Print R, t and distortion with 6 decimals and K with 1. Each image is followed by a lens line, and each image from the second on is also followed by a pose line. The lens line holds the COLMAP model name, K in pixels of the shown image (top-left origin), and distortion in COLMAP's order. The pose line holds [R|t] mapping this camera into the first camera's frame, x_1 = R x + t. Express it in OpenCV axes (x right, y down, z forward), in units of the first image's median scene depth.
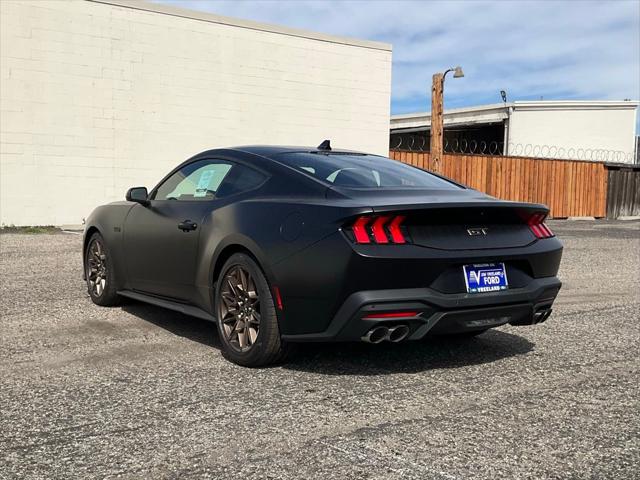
lens RADIAL K [[765.4, 0, 320.0], [0, 765.4, 230.6], [0, 0, 1]] dist [0.075786, -0.069945]
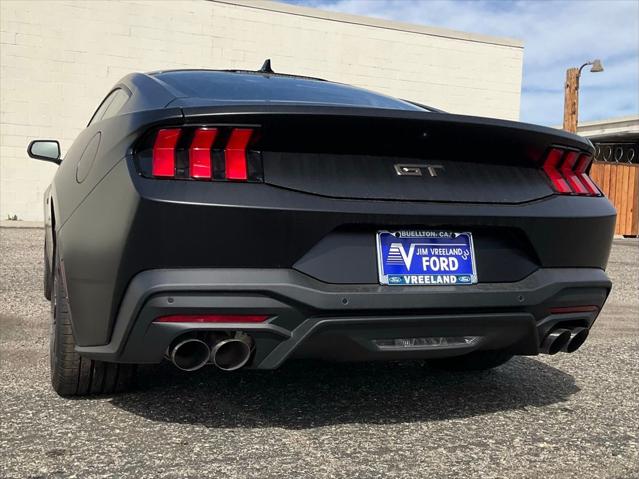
lens RADIAL K [[729.4, 0, 328.9], [0, 729.4, 238.0], [0, 0, 1]] dist [0.067751, -0.037352]
pose [[0.978216, 0.024567, -0.206130, 0.191365], [-0.028637, 0.999449, -0.016785, 0.044152], [0.205604, 0.022323, 0.978381, 0.382994]]
